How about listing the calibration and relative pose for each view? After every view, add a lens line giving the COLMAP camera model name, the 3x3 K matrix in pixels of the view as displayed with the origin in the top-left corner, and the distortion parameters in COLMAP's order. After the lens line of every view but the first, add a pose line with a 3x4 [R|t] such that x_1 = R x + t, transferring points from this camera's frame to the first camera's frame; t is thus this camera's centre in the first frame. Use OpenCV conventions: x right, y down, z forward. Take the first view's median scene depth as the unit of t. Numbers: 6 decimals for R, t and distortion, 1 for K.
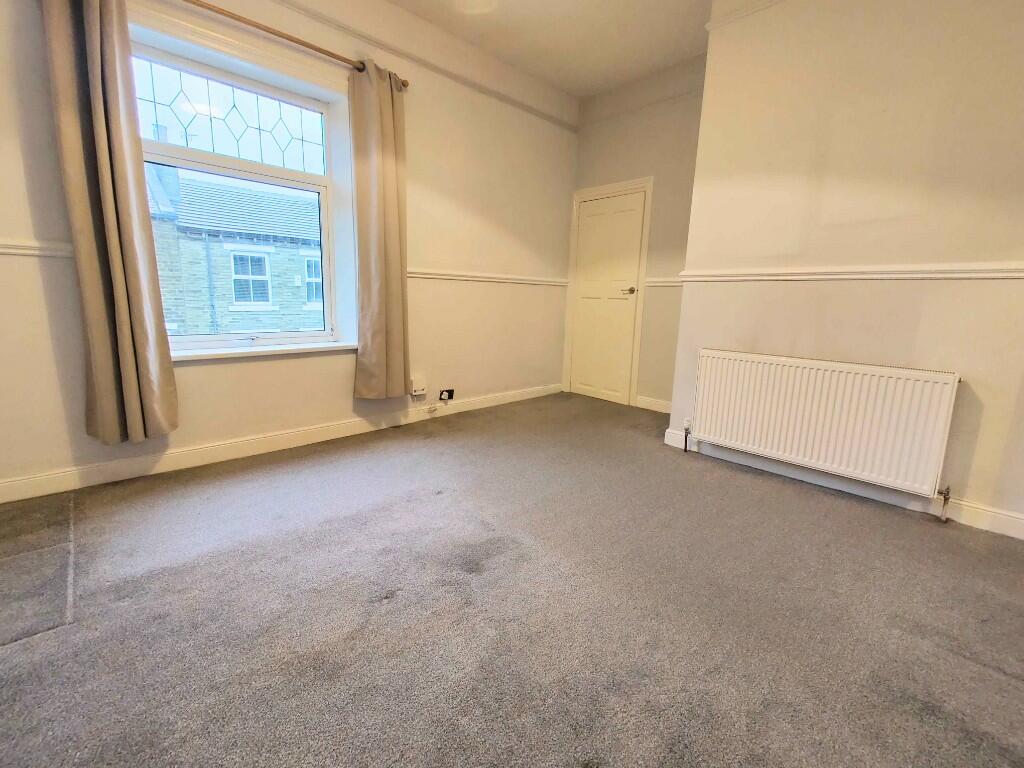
lens RADIAL K [[450.6, 0, 510.3], [0, 450.6, 379.5], [0, 0, 1]] dist [0.001759, 0.000851]
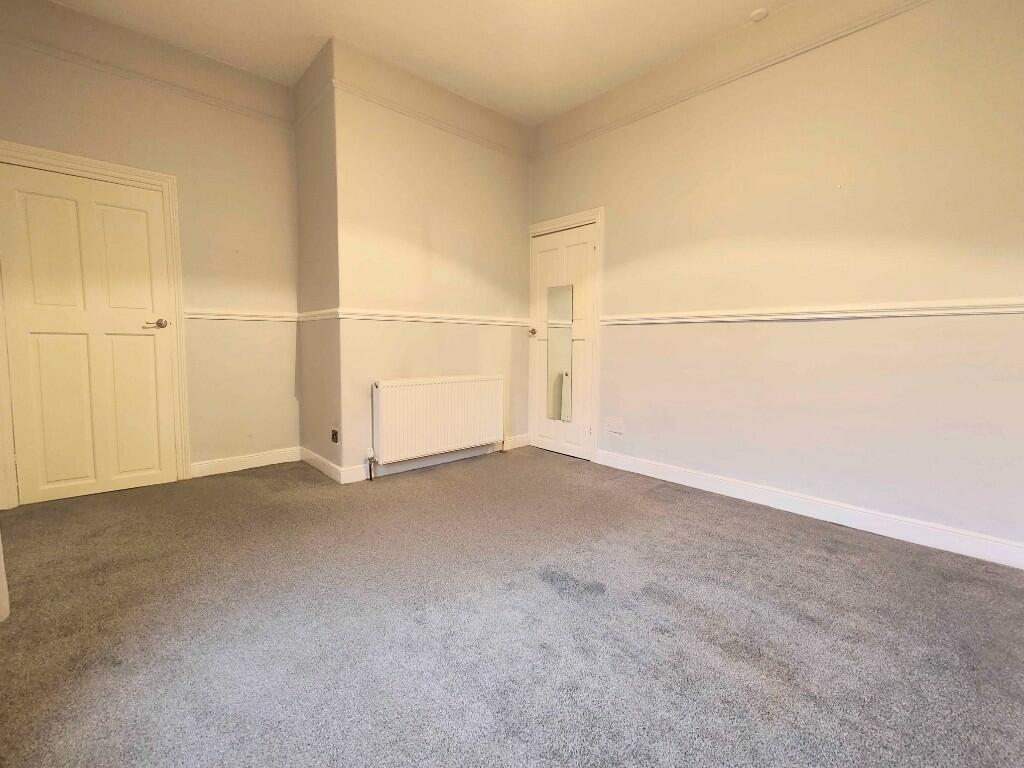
lens RADIAL K [[450.6, 0, 510.3], [0, 450.6, 379.5], [0, 0, 1]] dist [0.001759, 0.000851]
pose [[0.020964, -0.110262, 0.993681, -0.671377], [0.174256, 0.979090, 0.104966, -0.132789], [-0.984477, 0.170954, 0.039739, 0.654908]]
